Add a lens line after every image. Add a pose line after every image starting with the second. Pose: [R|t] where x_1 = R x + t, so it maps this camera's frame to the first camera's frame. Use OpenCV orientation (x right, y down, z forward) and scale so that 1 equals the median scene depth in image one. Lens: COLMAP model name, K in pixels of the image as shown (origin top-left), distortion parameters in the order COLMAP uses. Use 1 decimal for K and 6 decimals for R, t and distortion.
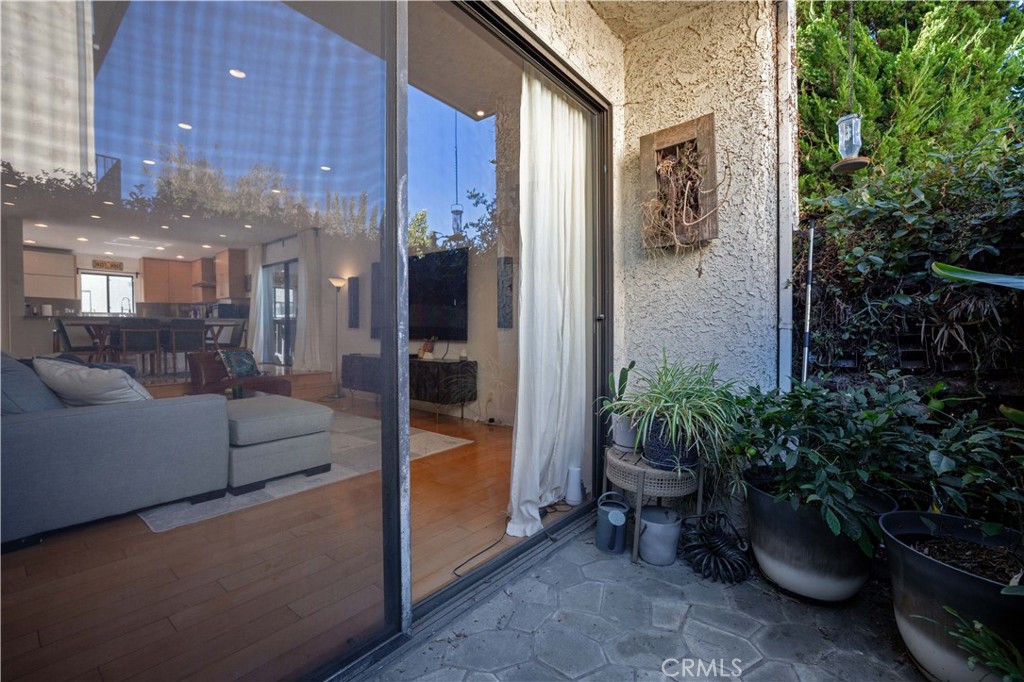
lens RADIAL K [[430.6, 0, 512.0], [0, 430.6, 341.0], [0, 0, 1]] dist [-0.000017, -0.000041]
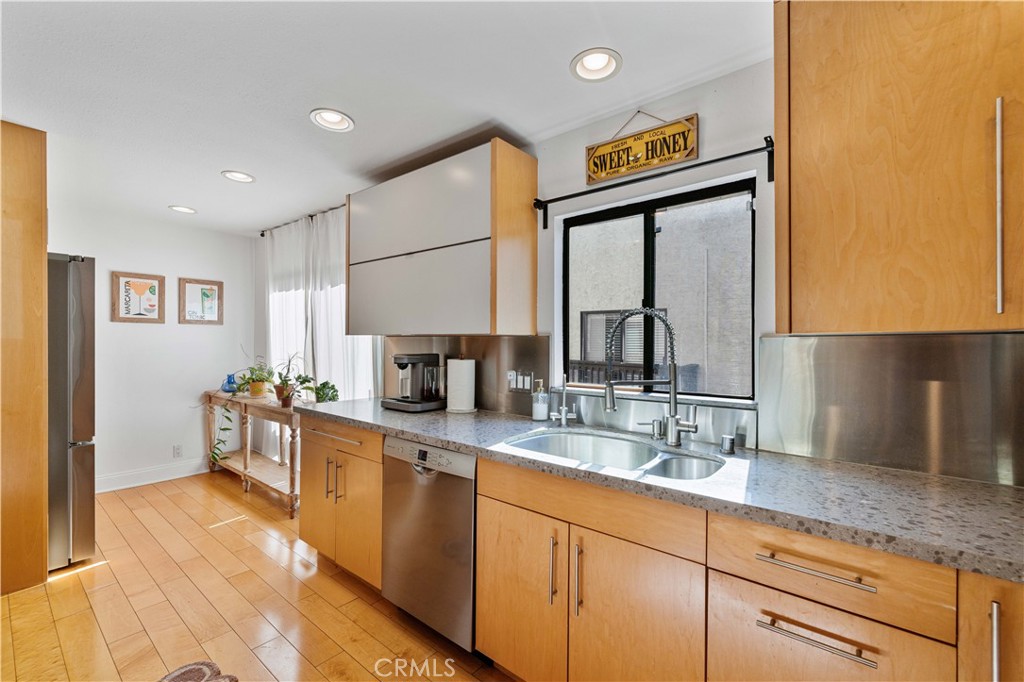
lens RADIAL K [[430.6, 0, 512.0], [0, 430.6, 341.0], [0, 0, 1]] dist [-0.000017, -0.000041]
pose [[0.007687, 0.002378, -0.999968, -0.757364], [-0.020204, 0.999793, 0.002223, -0.091471], [0.999766, 0.020187, 0.007733, 0.961255]]
